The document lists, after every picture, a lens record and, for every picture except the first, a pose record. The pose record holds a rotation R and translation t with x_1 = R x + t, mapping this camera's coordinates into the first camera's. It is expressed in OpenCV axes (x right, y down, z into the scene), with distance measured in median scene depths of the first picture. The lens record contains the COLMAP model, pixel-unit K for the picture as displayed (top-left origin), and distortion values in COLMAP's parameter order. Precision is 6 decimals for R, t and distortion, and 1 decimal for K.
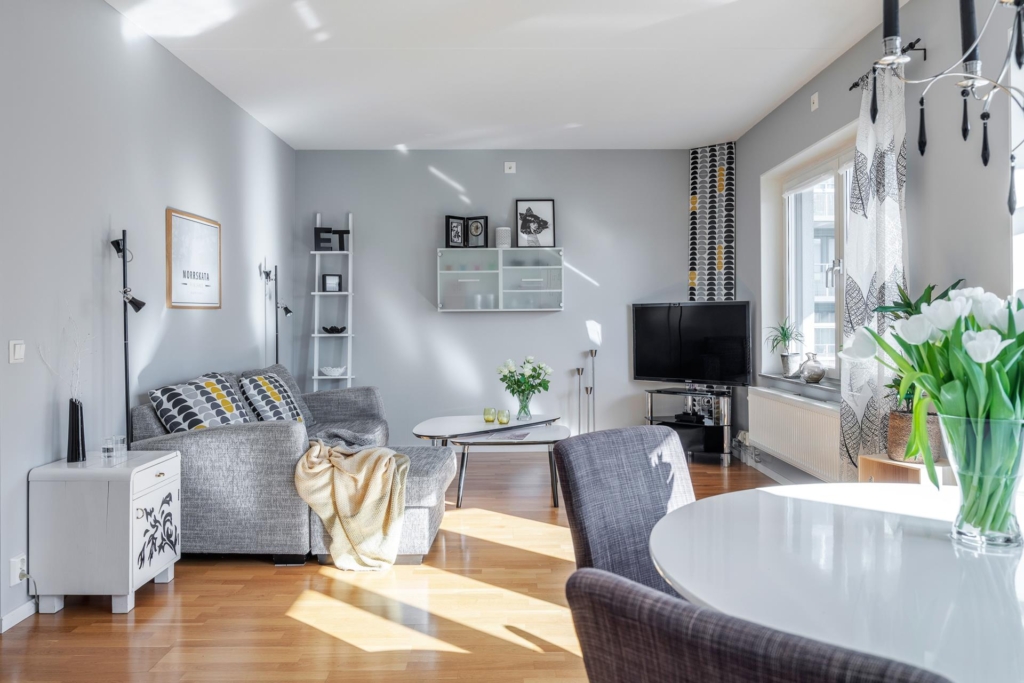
lens RADIAL K [[778.1, 0, 522.7], [0, 778.1, 319.8], [0, 0, 1]] dist [0.000126, 0.001513]
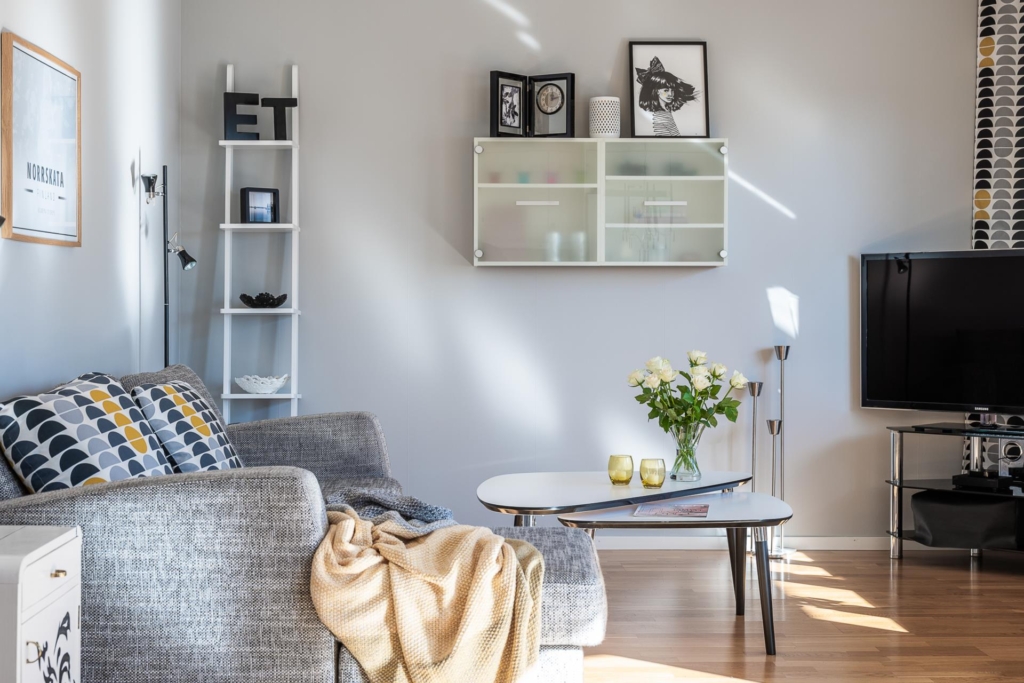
lens RADIAL K [[1518.3, 0, 512.0], [0, 1518.3, 341.5], [0, 0, 1]] dist [0.002191, -0.004493]
pose [[0.999860, 0.007941, 0.014717, -0.099468], [-0.008255, 0.999736, 0.021421, 0.016957], [-0.014543, -0.021540, 0.999662, 0.032850]]
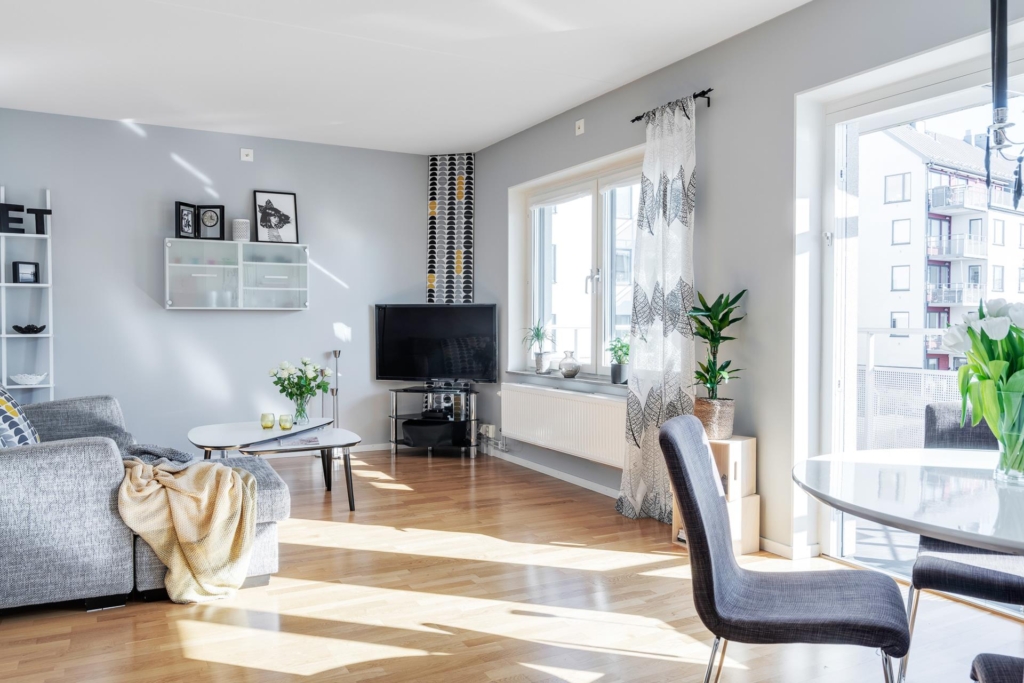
lens RADIAL K [[767.1, 0, 512.0], [0, 767.1, 341.5], [0, 0, 1]] dist [-0.000955, 0.000174]
pose [[0.890431, -0.004187, 0.455099, -0.157881], [-0.008101, 0.999653, 0.025048, 0.001226], [-0.455047, -0.025991, 0.890088, 0.038418]]
